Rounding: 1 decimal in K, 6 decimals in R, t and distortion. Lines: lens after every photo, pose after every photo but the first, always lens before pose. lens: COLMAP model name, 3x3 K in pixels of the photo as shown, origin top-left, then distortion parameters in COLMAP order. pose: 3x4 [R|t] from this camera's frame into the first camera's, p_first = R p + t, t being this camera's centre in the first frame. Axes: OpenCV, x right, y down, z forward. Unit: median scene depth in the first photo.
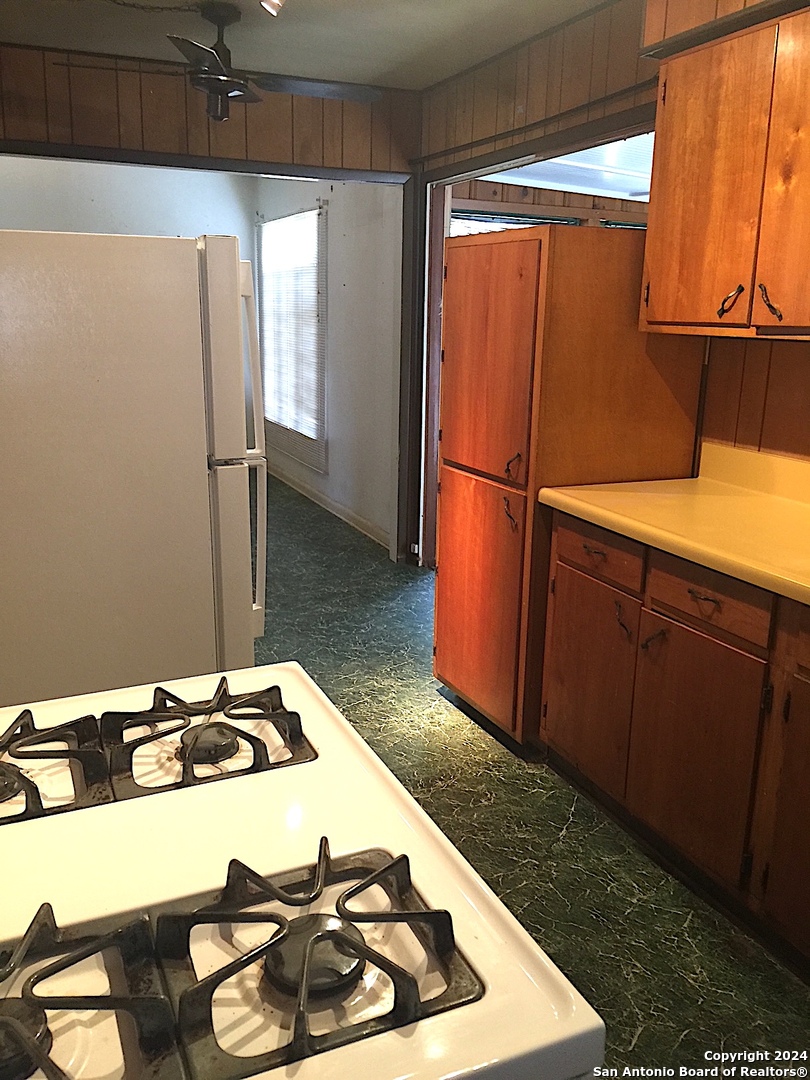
lens RADIAL K [[913.2, 0, 414.0], [0, 913.2, 538.5], [0, 0, 1]] dist [0.069892, -0.121051]
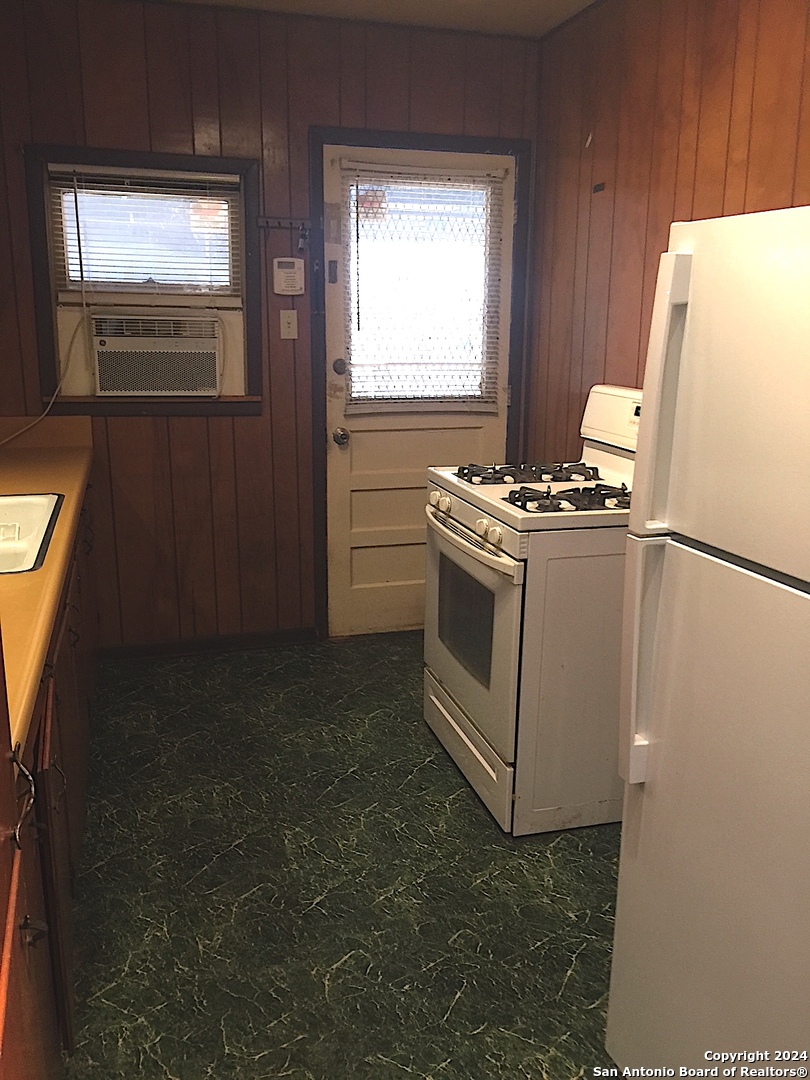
lens RADIAL K [[913.2, 0, 405.9], [0, 913.2, 535.6], [0, 0, 1]] dist [0.069892, -0.121051]
pose [[-0.991324, -0.060756, 0.116558, -0.060964], [0.001408, 0.881804, 0.471615, -0.346935], [-0.131435, 0.467687, -0.874067, 1.350944]]
